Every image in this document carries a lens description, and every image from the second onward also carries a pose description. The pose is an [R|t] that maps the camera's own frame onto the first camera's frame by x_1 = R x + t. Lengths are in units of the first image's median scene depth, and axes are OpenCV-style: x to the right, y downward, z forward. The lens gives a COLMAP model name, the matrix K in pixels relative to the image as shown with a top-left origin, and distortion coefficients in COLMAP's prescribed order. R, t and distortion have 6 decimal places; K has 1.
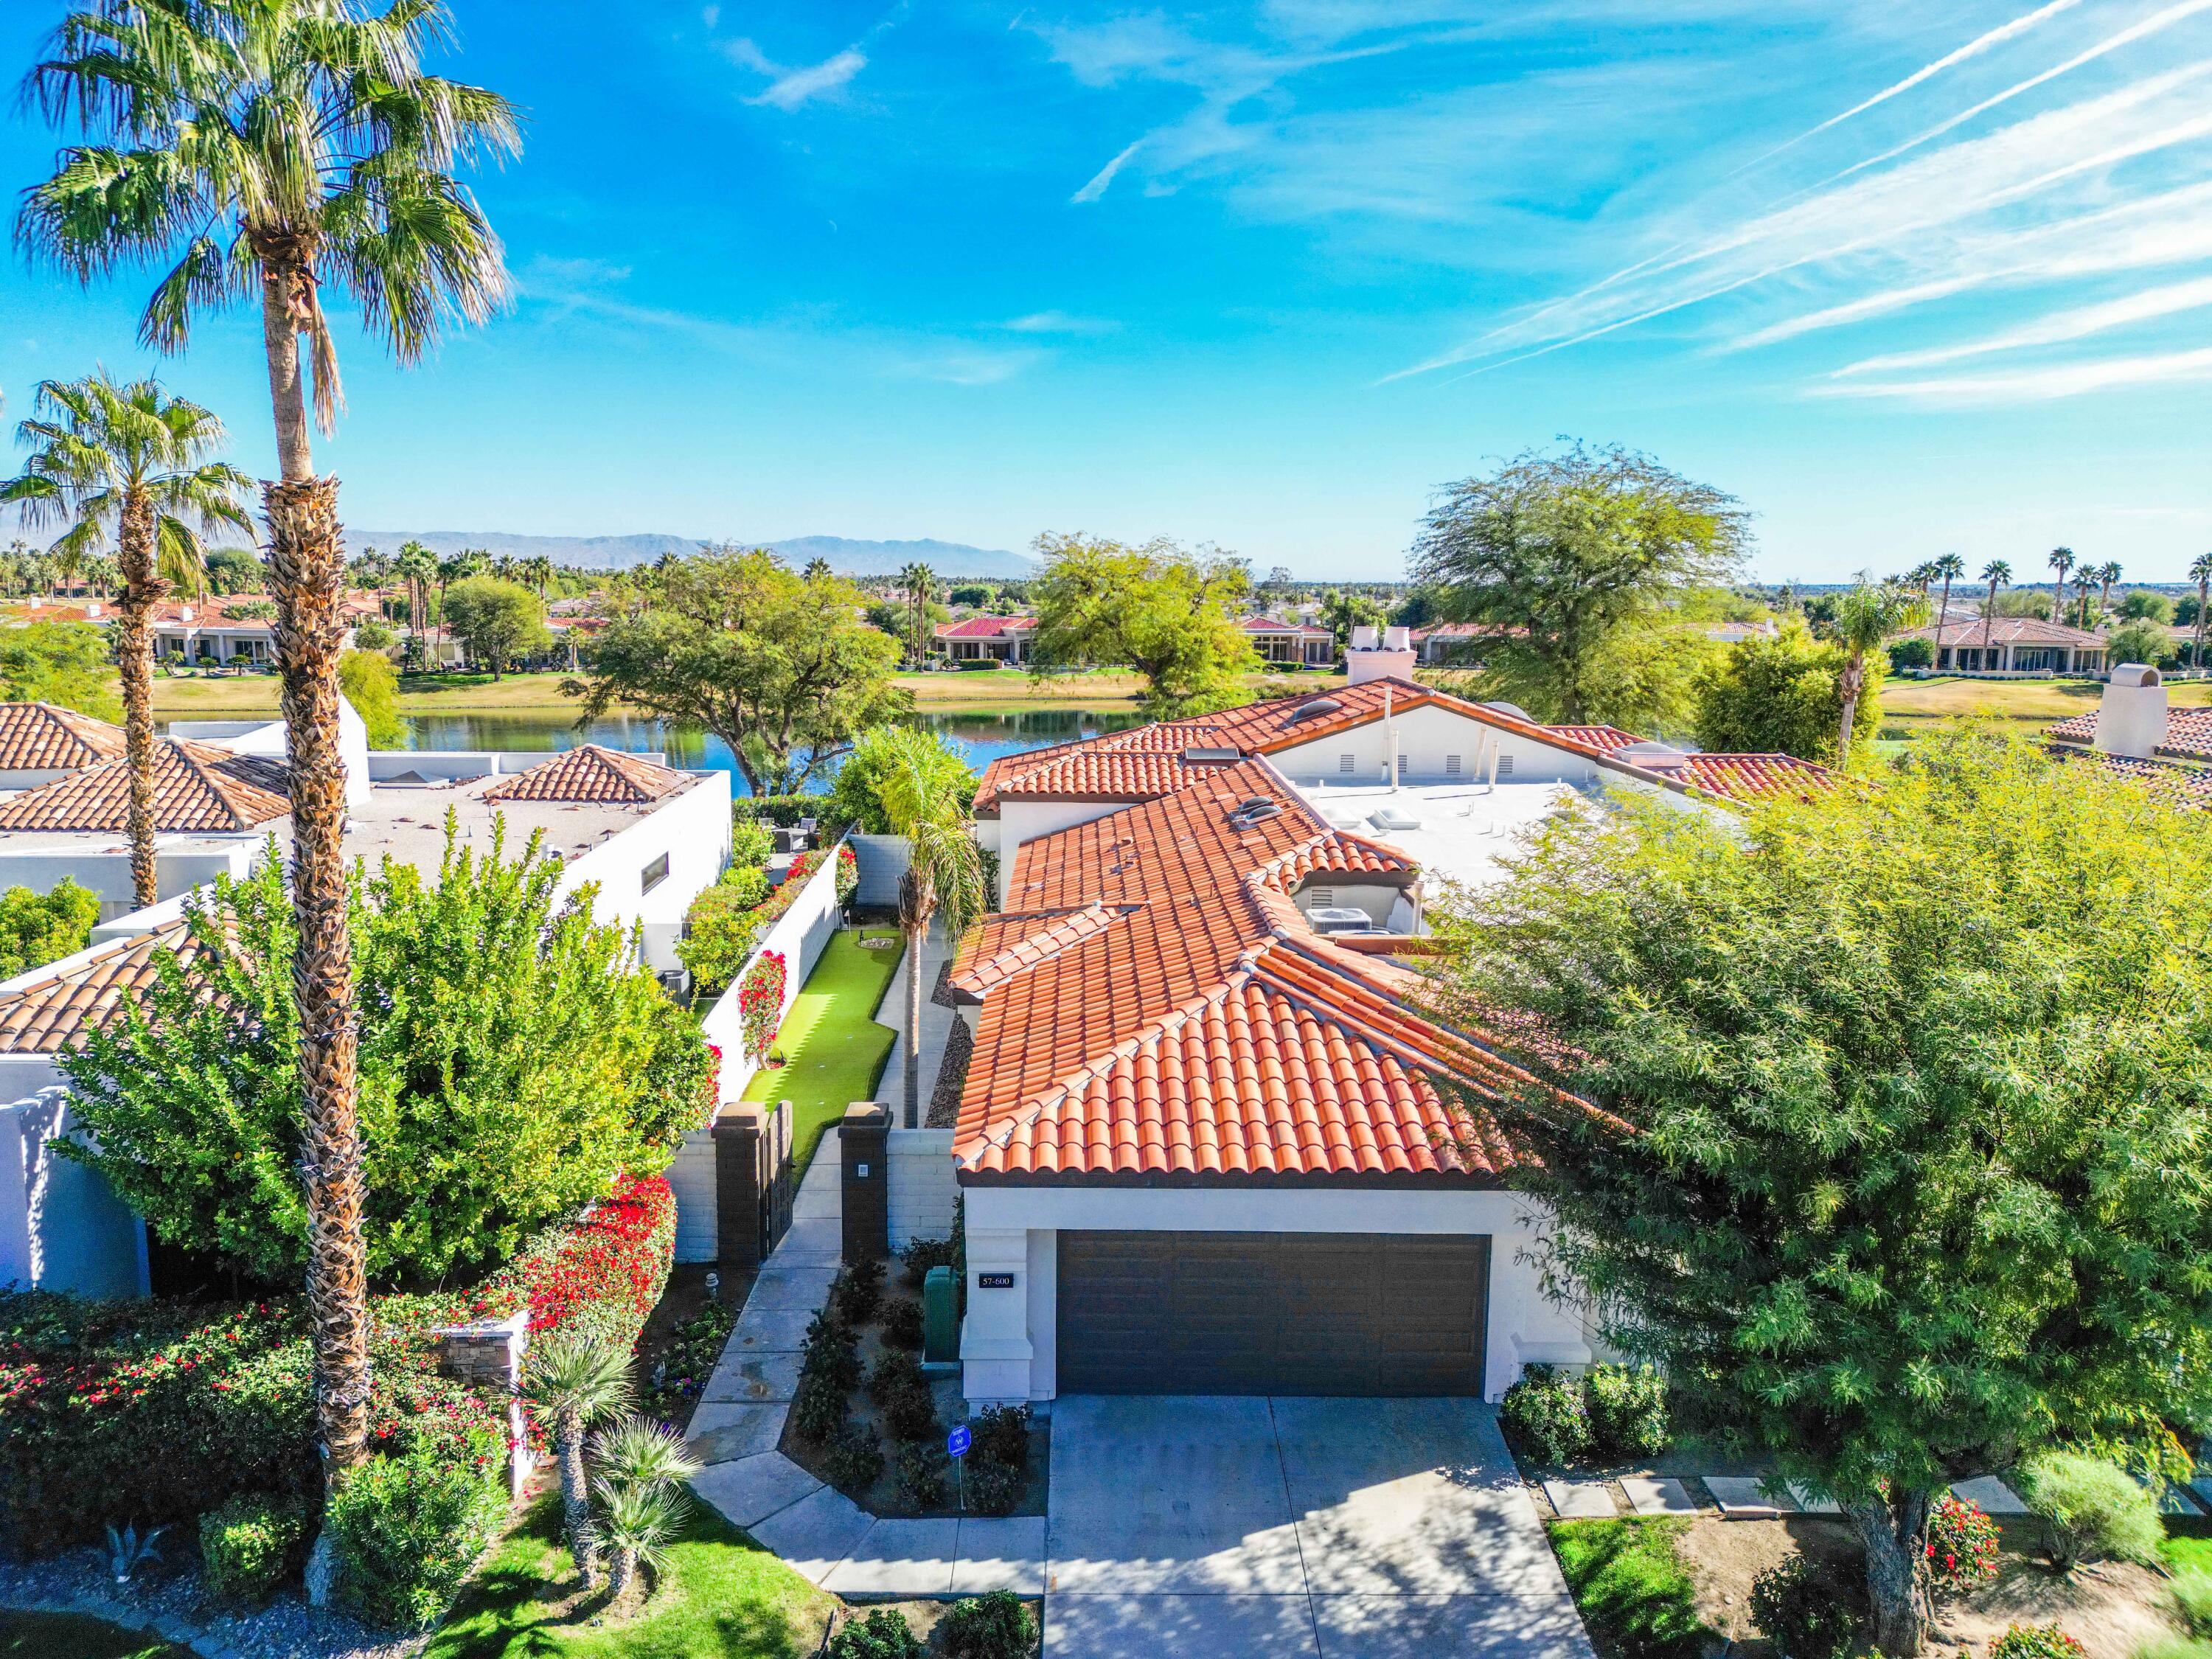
lens RADIAL K [[1530.6, 0, 1108.3], [0, 1530.6, 826.0], [0, 0, 1]] dist [0.061980, -0.052847]
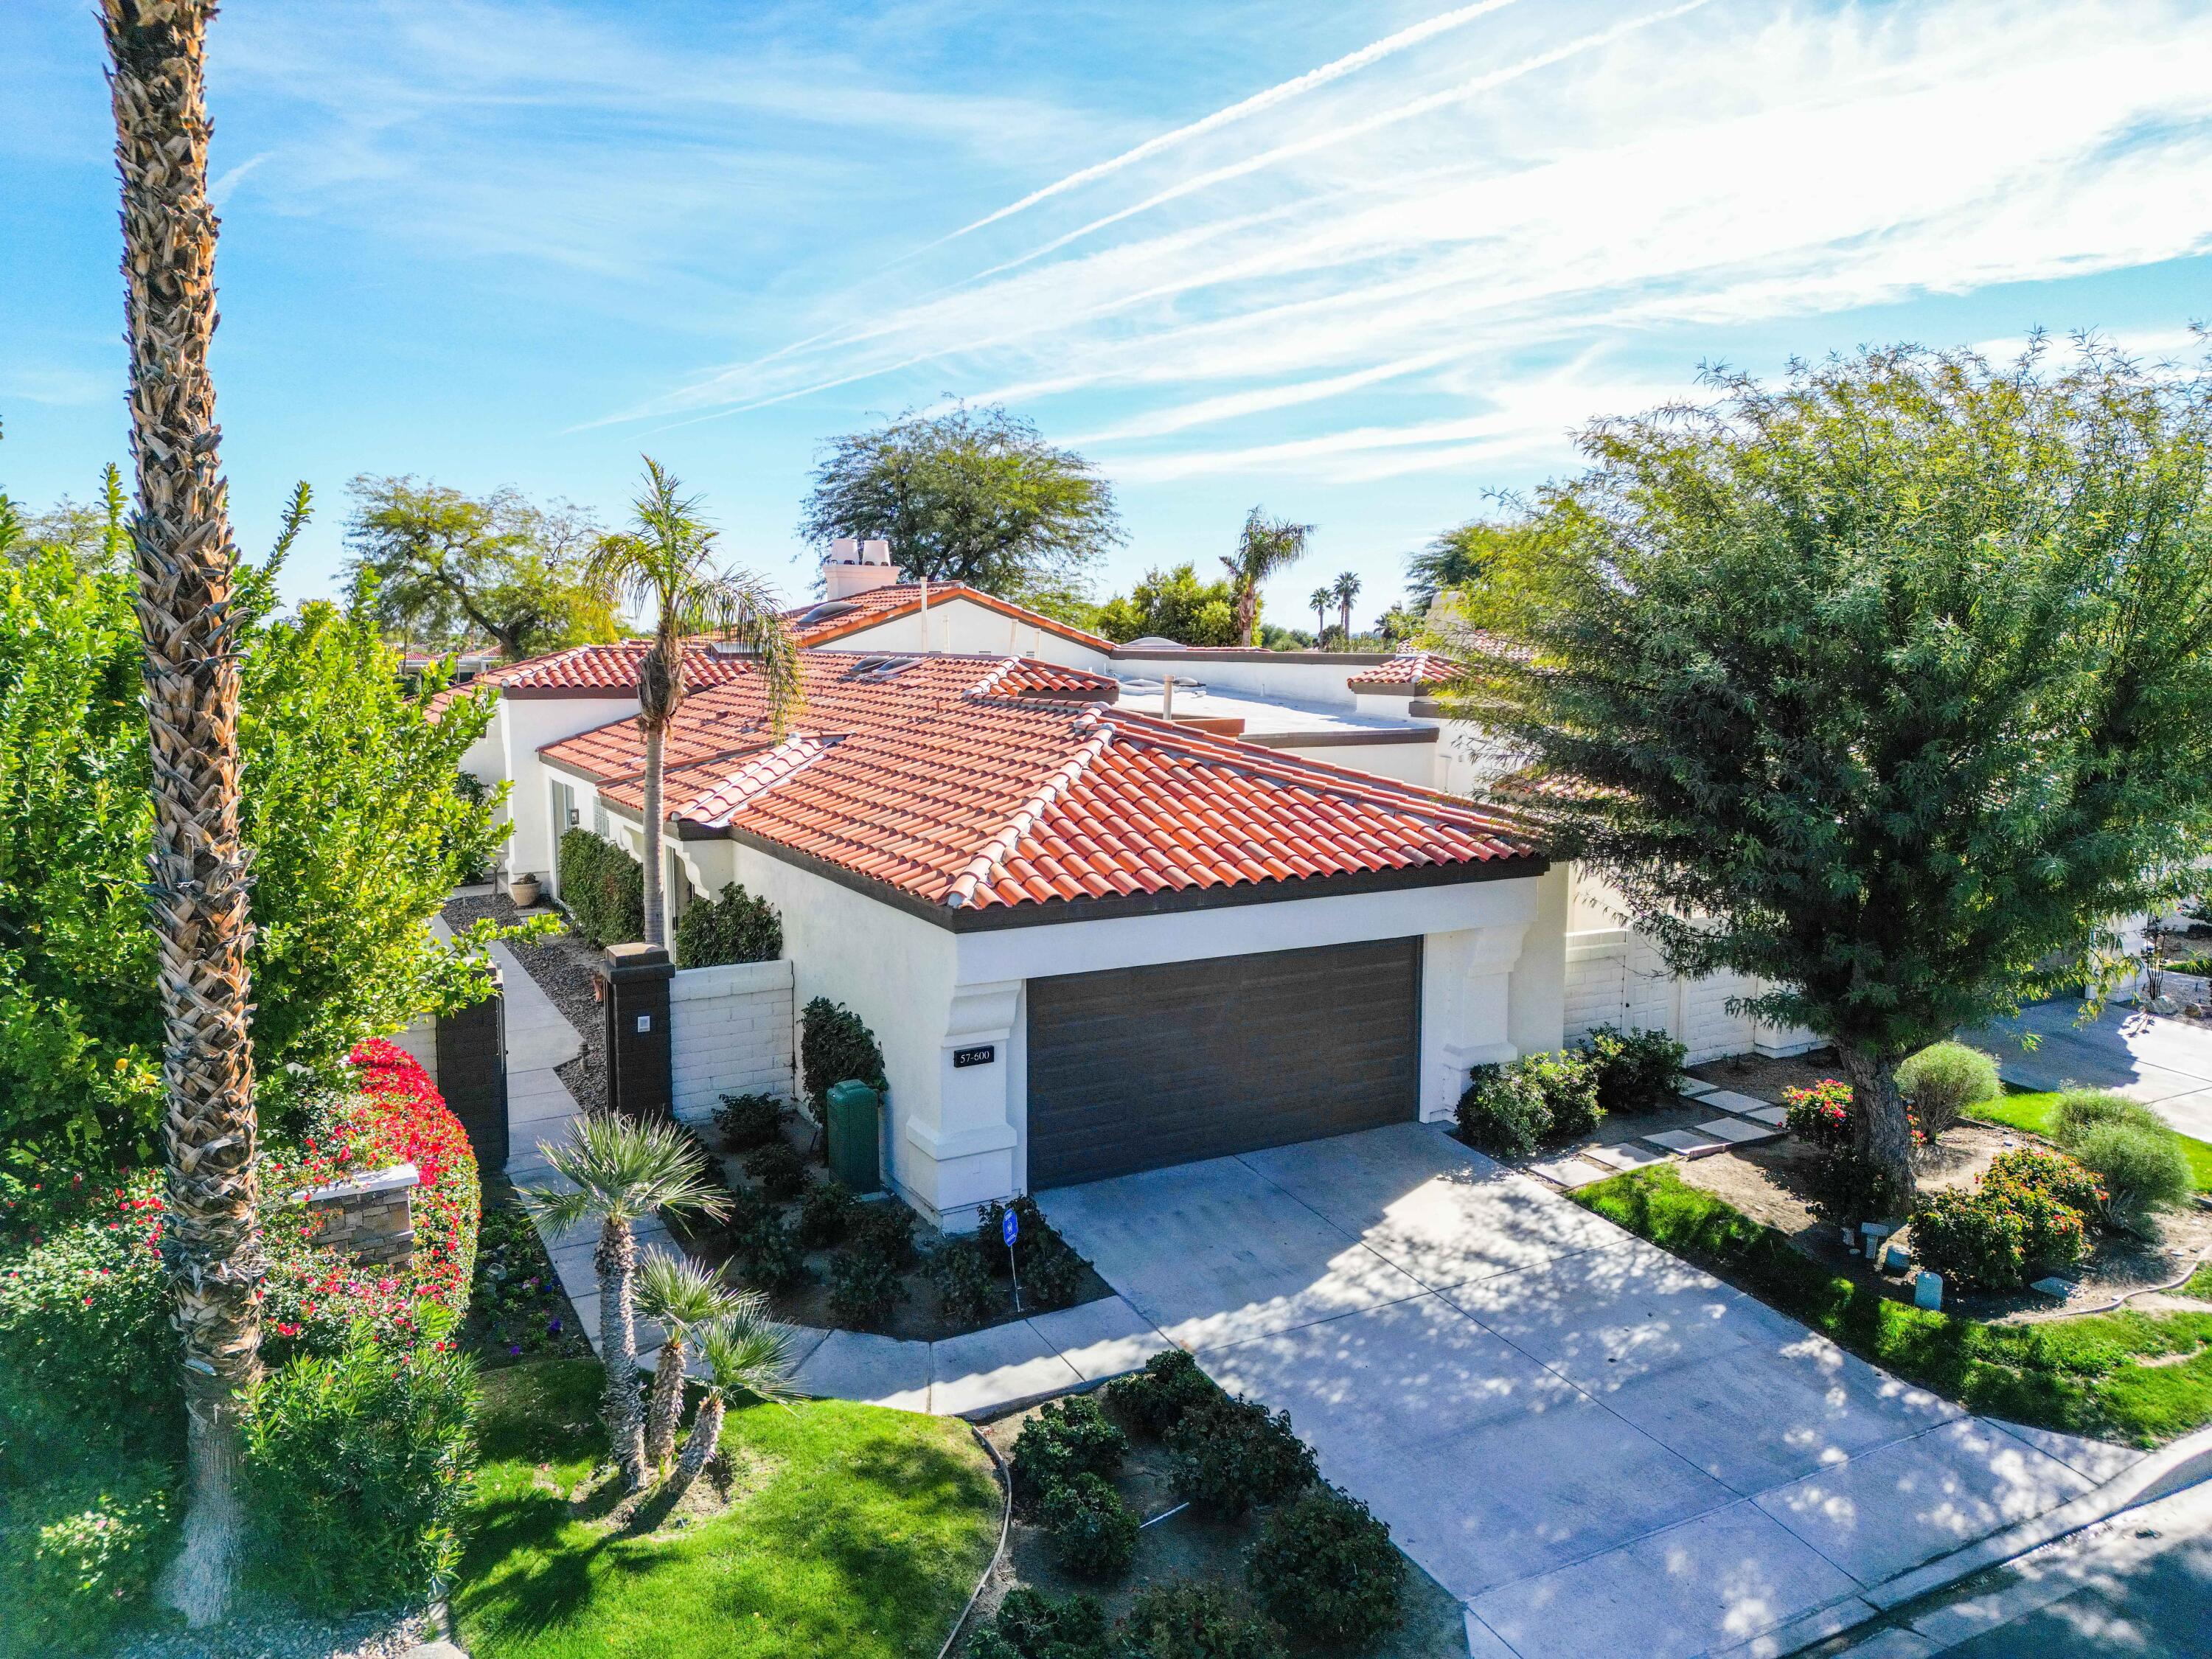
lens RADIAL K [[1530.6, 0, 1088.7], [0, 1530.6, 829.2], [0, 0, 1]] dist [0.061980, -0.052847]
pose [[0.882677, -0.067532, 0.465104, -0.403821], [0.083658, 0.996395, -0.014094, 0.197680], [-0.462475, 0.051350, 0.885144, 0.248055]]
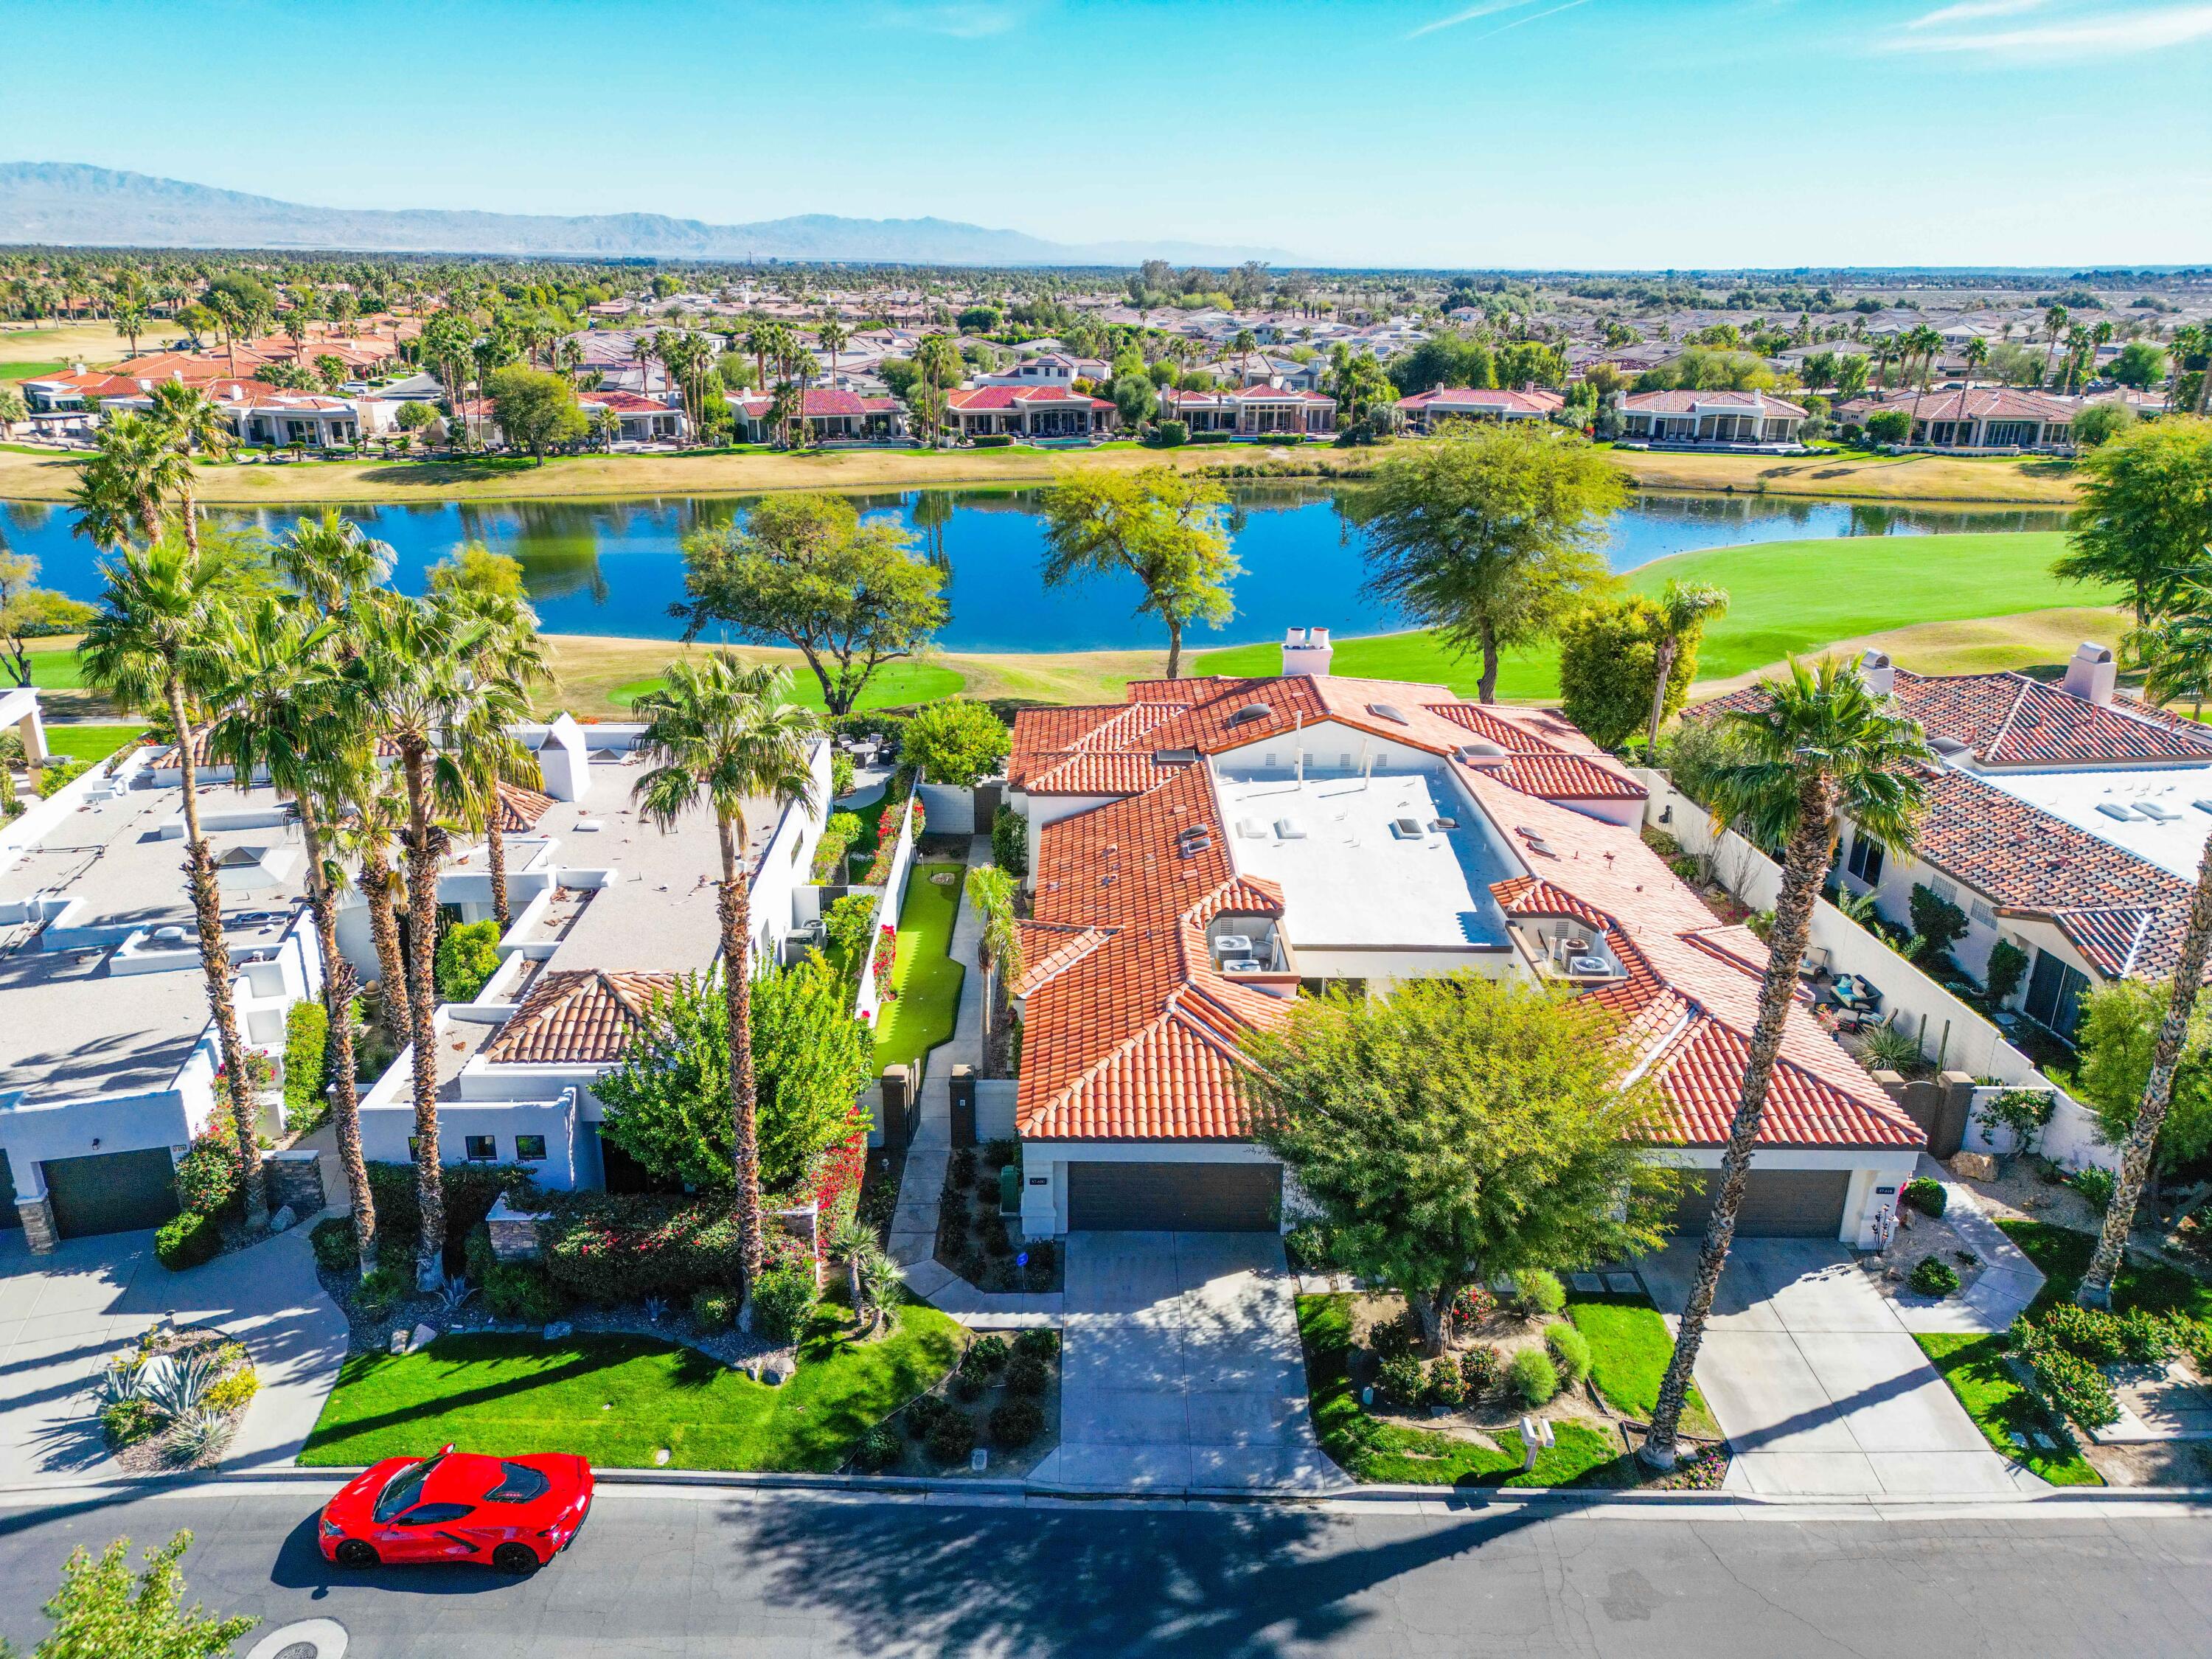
lens RADIAL K [[1530.6, 0, 1110.2], [0, 1530.6, 832.5], [0, 0, 1]] dist [0.061980, -0.052847]
pose [[0.999978, 0.001863, -0.006304, 0.035320], [-0.000597, 0.980777, 0.195129, -0.572133], [0.006546, -0.195121, 0.980757, -0.930002]]
